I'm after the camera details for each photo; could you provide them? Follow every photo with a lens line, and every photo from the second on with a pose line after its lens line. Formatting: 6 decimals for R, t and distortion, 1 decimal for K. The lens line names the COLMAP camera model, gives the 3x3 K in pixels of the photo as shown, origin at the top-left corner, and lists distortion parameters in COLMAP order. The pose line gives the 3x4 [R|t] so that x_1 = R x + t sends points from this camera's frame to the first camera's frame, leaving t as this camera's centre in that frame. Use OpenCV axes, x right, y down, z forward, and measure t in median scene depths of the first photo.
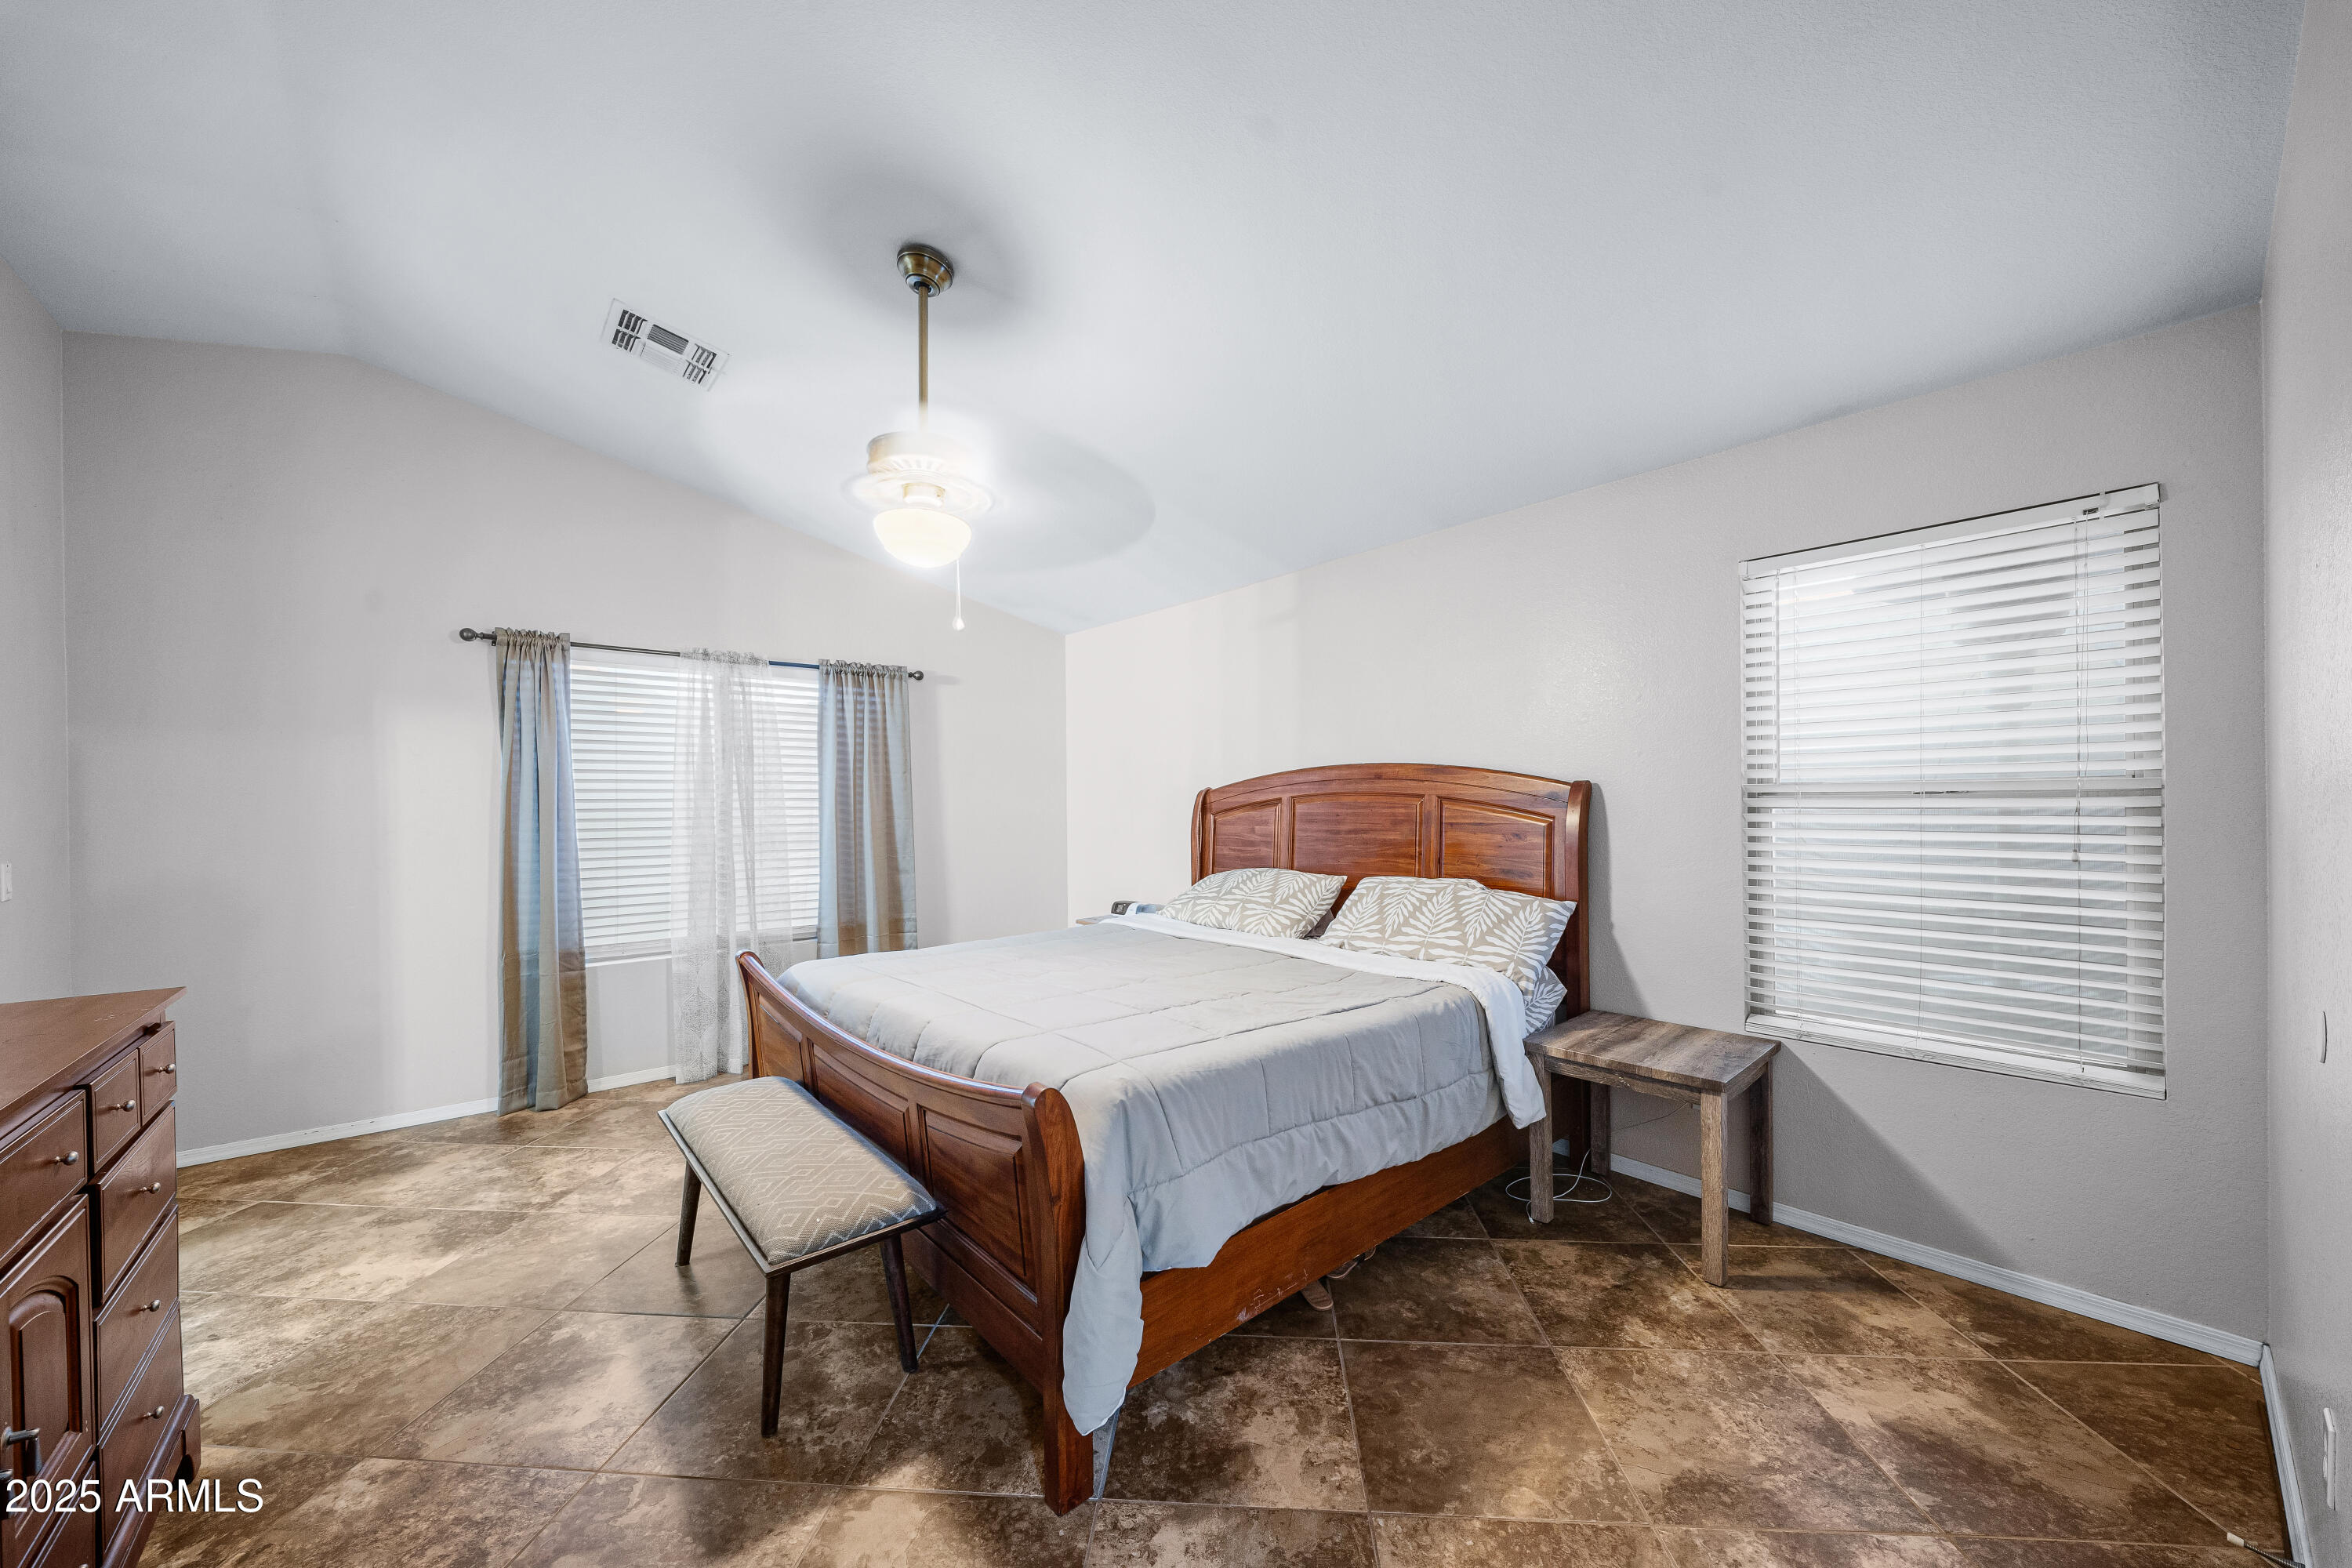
lens RADIAL K [[854.3, 0, 1176.0], [0, 854.3, 803.1], [0, 0, 1]] dist [-0.000691, -0.000144]
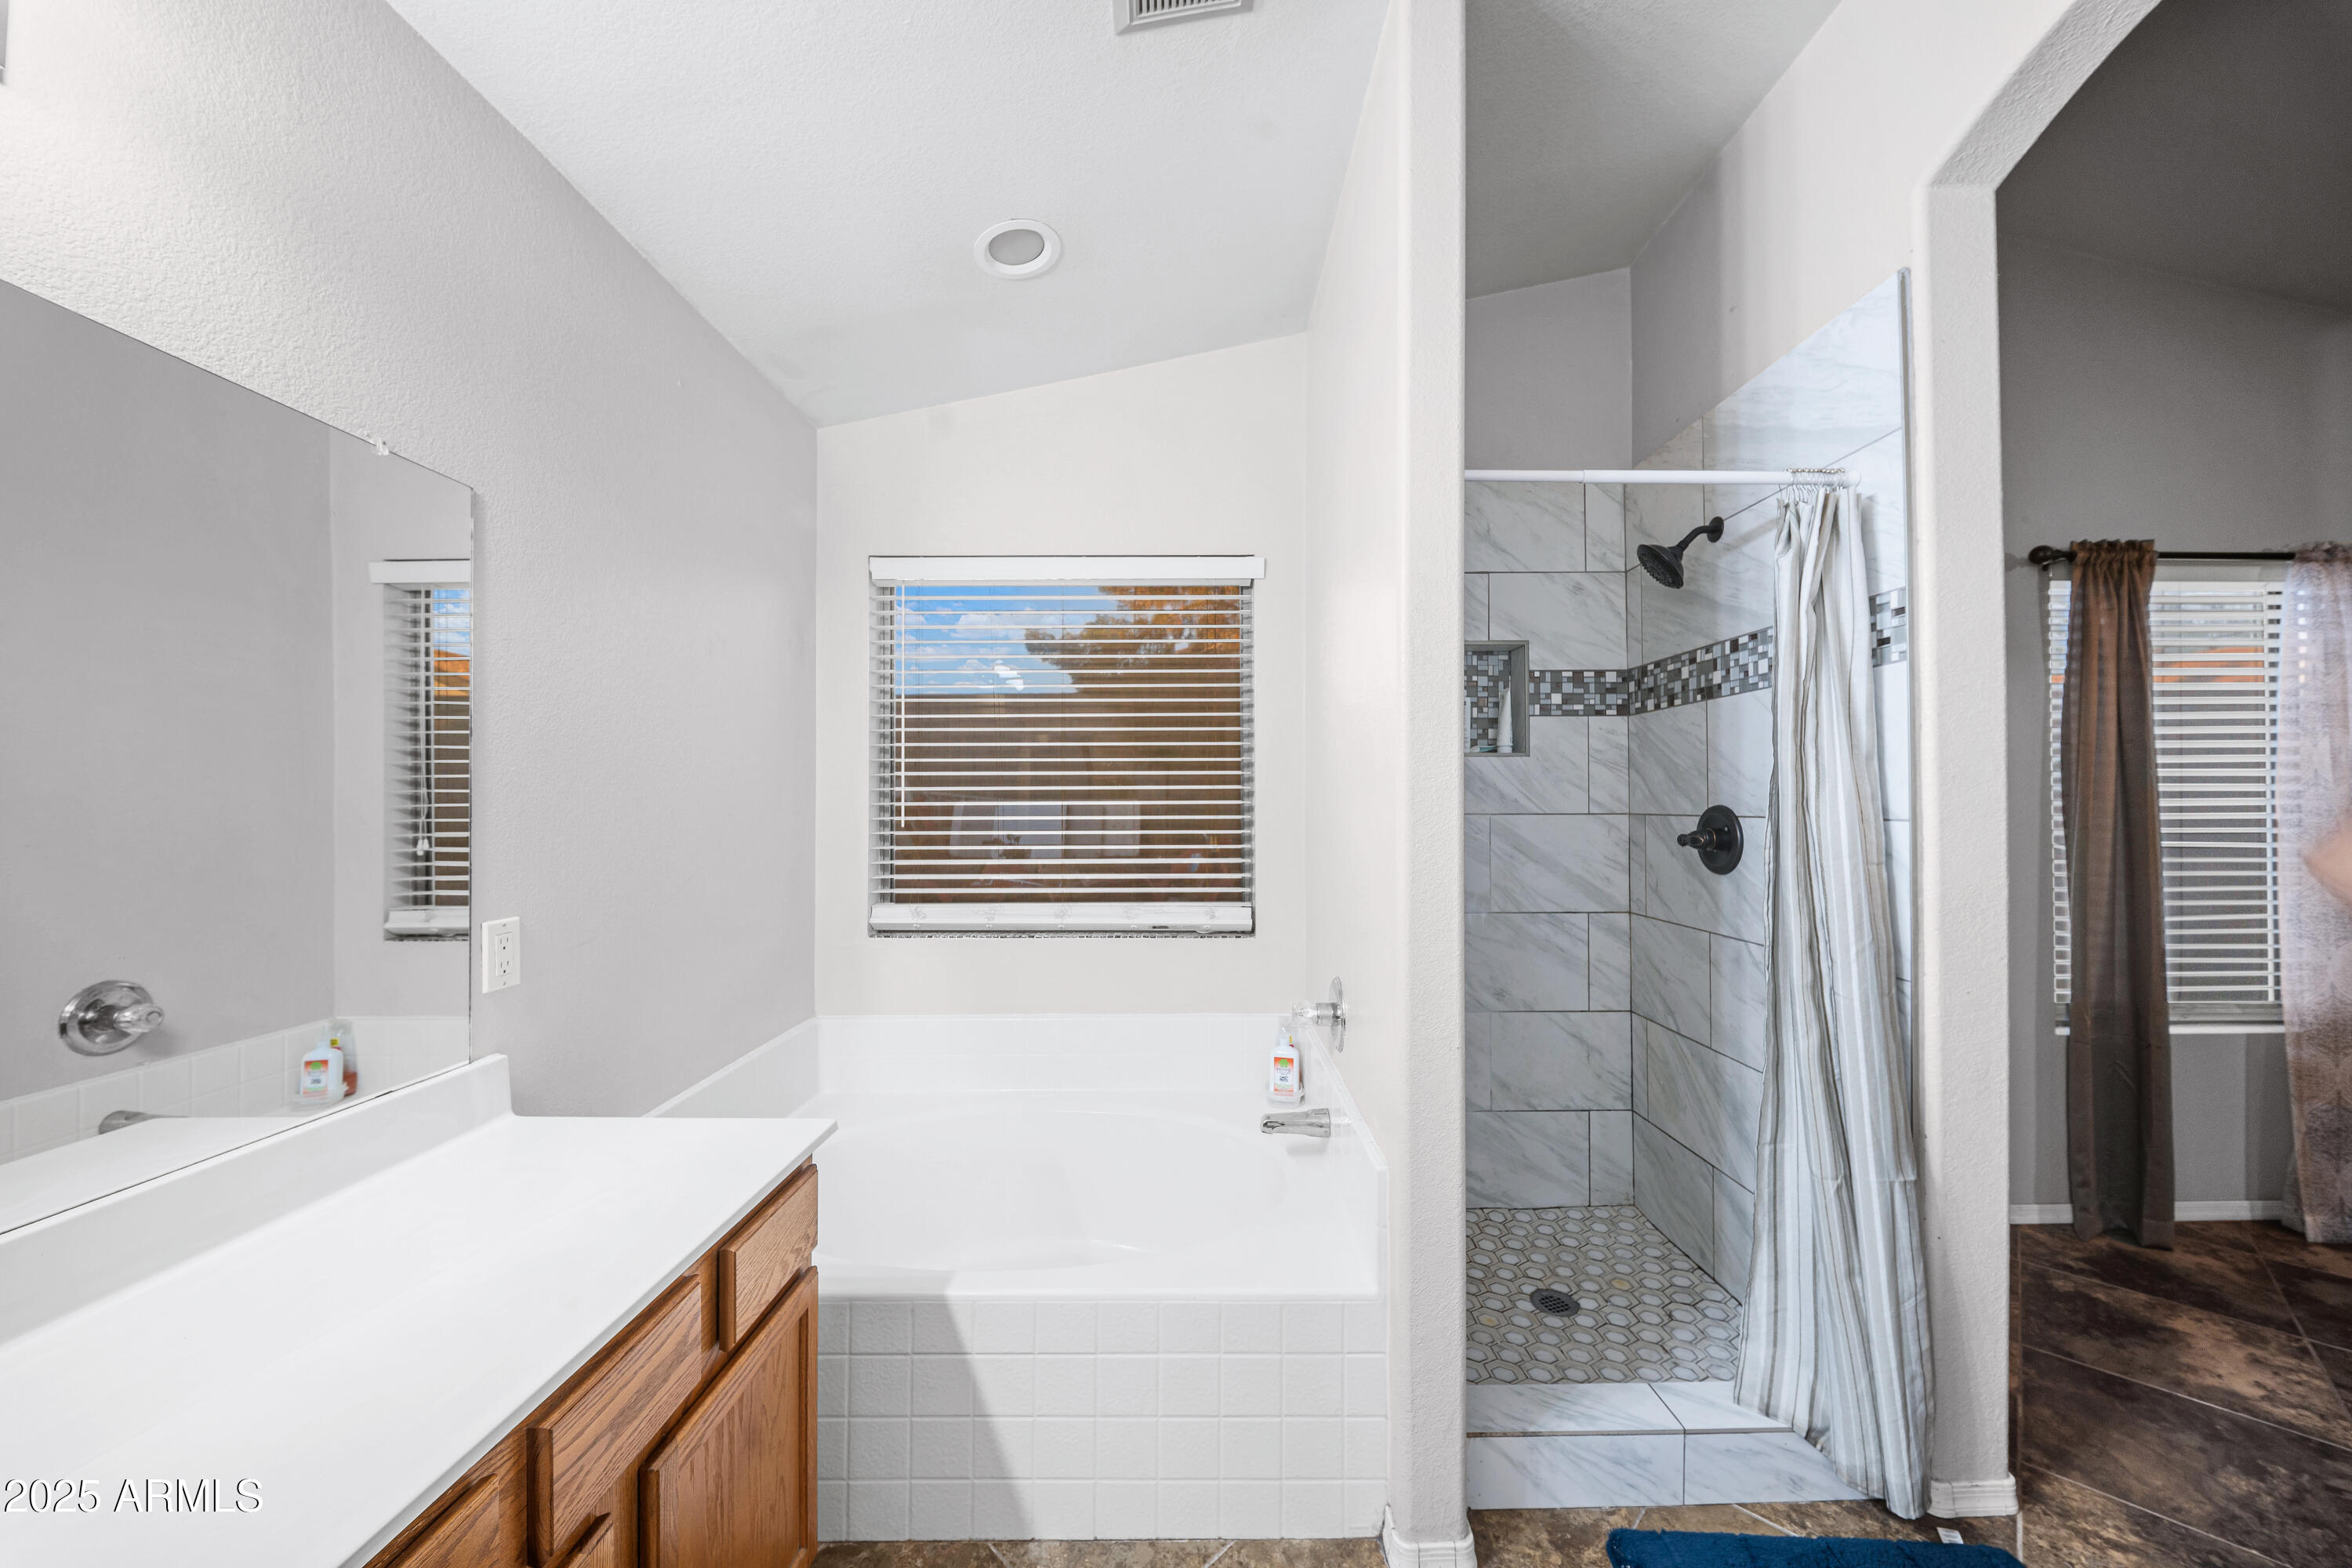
lens RADIAL K [[854.3, 0, 1192.0], [0, 854.3, 786.3], [0, 0, 1]] dist [-0.000691, -0.000144]
pose [[0.772156, -0.001842, -0.635431, -0.911446], [0.000588, 0.999997, -0.002184, -0.003107], [0.635433, 0.001313, 0.772155, -0.003167]]
